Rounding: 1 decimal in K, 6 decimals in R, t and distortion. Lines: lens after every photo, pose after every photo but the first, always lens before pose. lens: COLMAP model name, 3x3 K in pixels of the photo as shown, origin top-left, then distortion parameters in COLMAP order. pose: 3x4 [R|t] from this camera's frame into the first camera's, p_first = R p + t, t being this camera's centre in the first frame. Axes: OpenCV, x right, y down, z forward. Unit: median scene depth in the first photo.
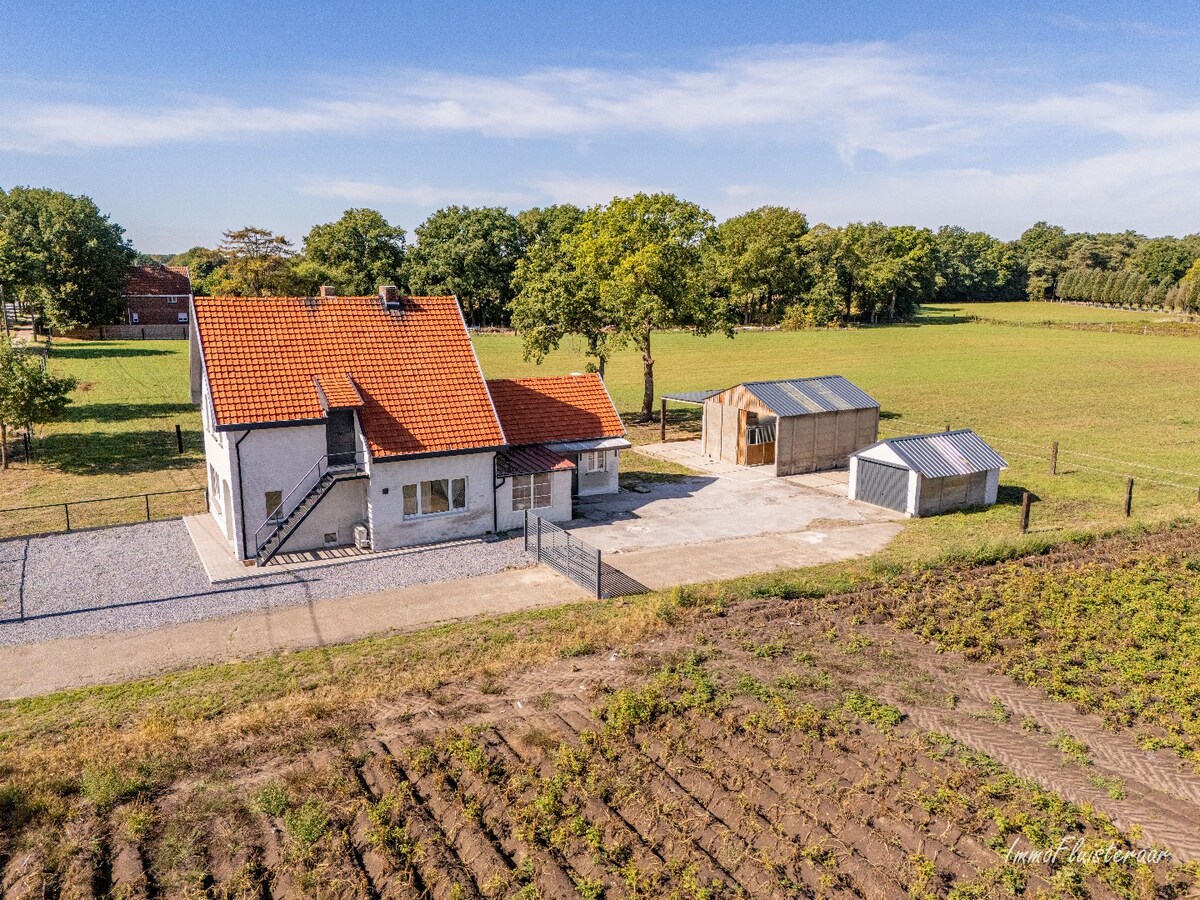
lens RADIAL K [[889.8, 0, 600.0], [0, 889.8, 450.0], [0, 0, 1]] dist [0.024937, -0.003816]
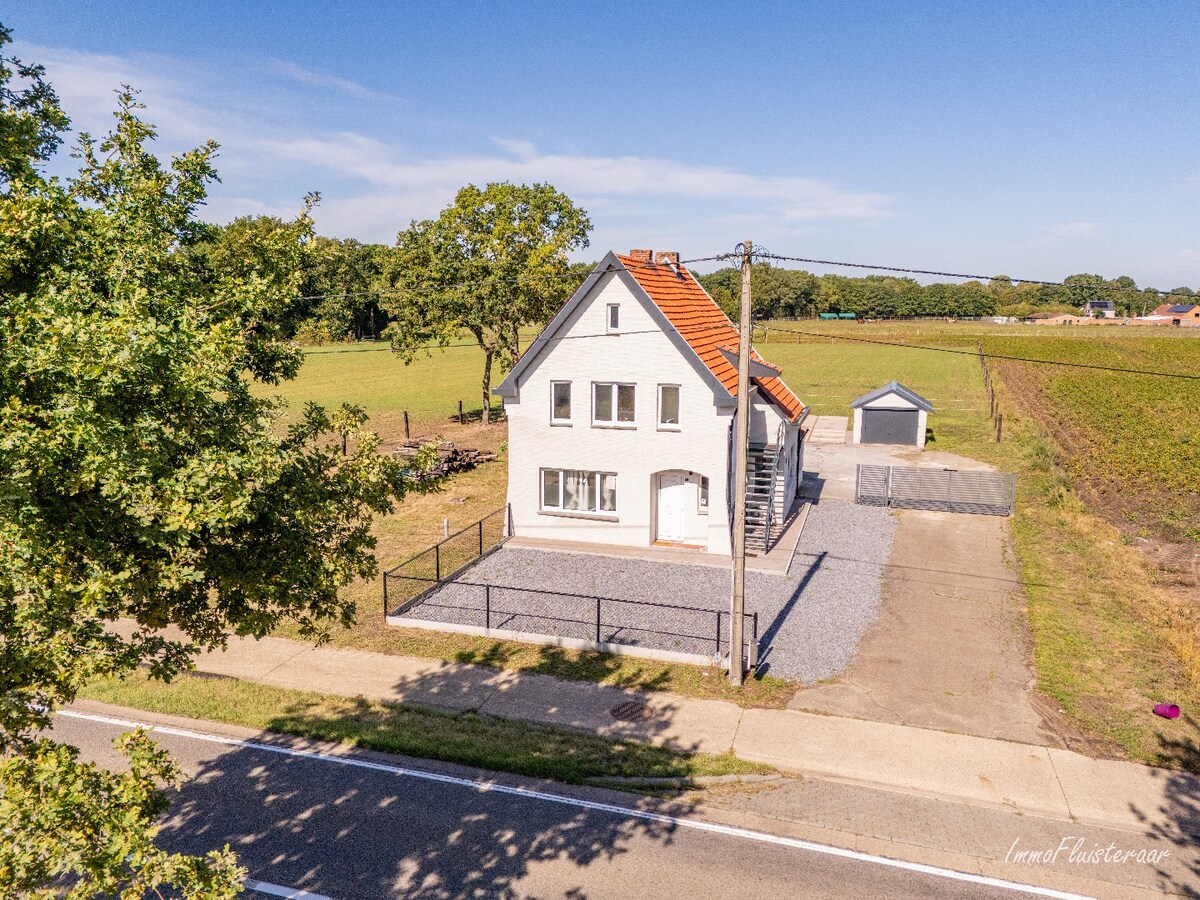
lens RADIAL K [[880.1, 0, 574.3], [0, 880.1, 450.5], [0, 0, 1]] dist [0.006139, -0.000276]
pose [[0.760549, -0.111081, 0.639708, -0.178924], [0.126417, 0.991735, 0.021911, -0.002536], [-0.636854, 0.064205, 0.768306, 0.072361]]
